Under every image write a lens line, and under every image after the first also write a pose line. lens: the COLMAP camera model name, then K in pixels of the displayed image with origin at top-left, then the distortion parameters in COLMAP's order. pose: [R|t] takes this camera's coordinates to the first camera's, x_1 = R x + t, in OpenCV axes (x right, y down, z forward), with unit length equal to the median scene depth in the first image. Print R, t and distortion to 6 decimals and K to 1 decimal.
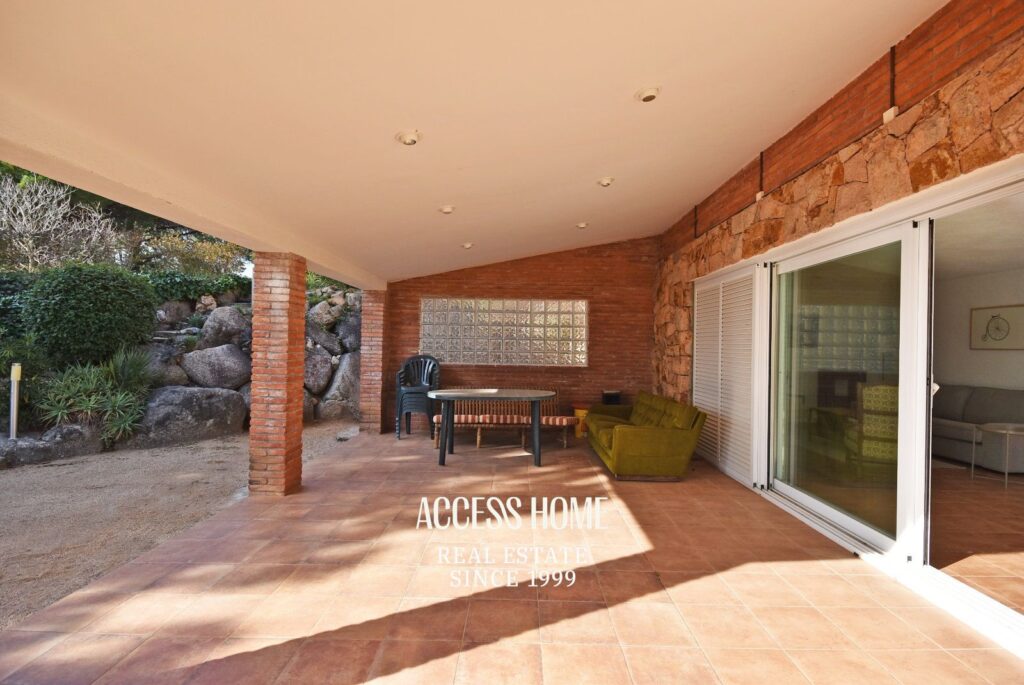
lens RADIAL K [[485.2, 0, 513.4], [0, 485.2, 344.8], [0, 0, 1]] dist [-0.013790, -0.000757]
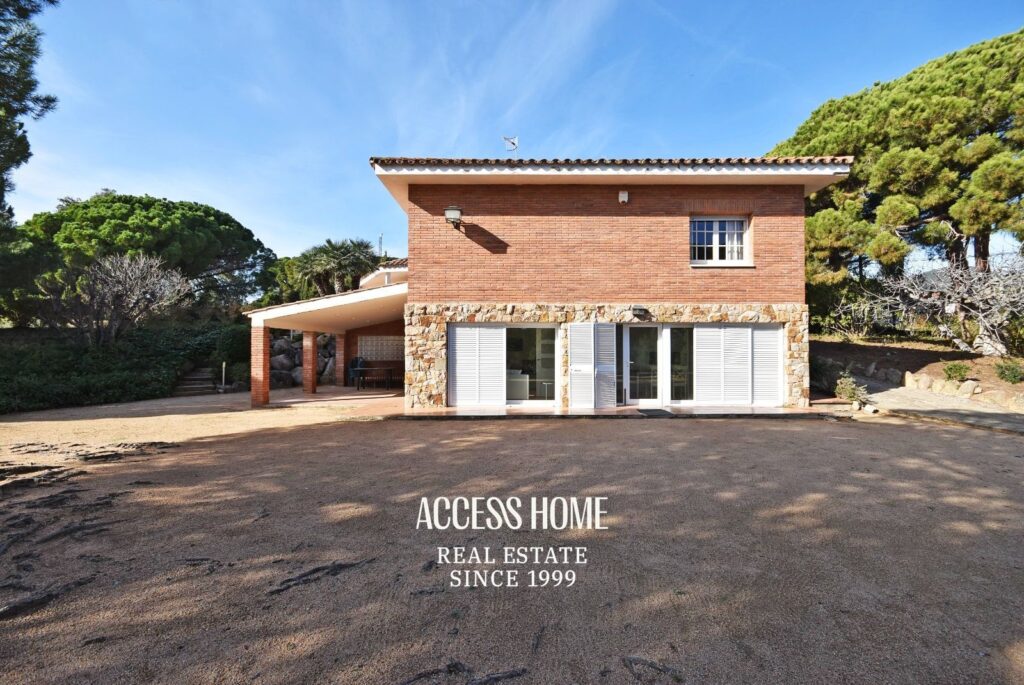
lens RADIAL K [[485.2, 0, 515.1], [0, 485.2, 347.3], [0, 0, 1]] dist [-0.013790, -0.000757]
pose [[0.999821, -0.018892, 0.001327, 0.679488], [0.018893, 0.999821, -0.001162, -0.013814], [-0.001305, 0.001187, 0.999998, -1.688461]]
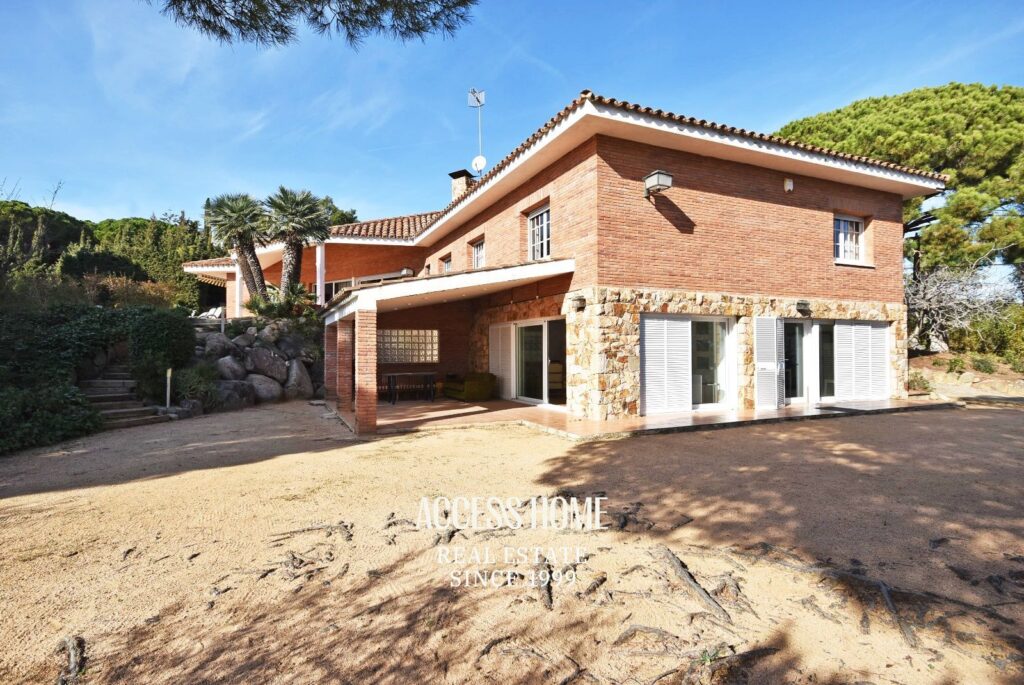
lens RADIAL K [[540.9, 0, 514.6], [0, 540.9, 345.2], [0, 0, 1]] dist [0.006074, 0.000755]
pose [[0.901918, -0.017213, 0.431564, -0.553906], [0.019292, 0.999814, -0.000442, -0.020416], [-0.431476, 0.008724, 0.902082, -1.215465]]
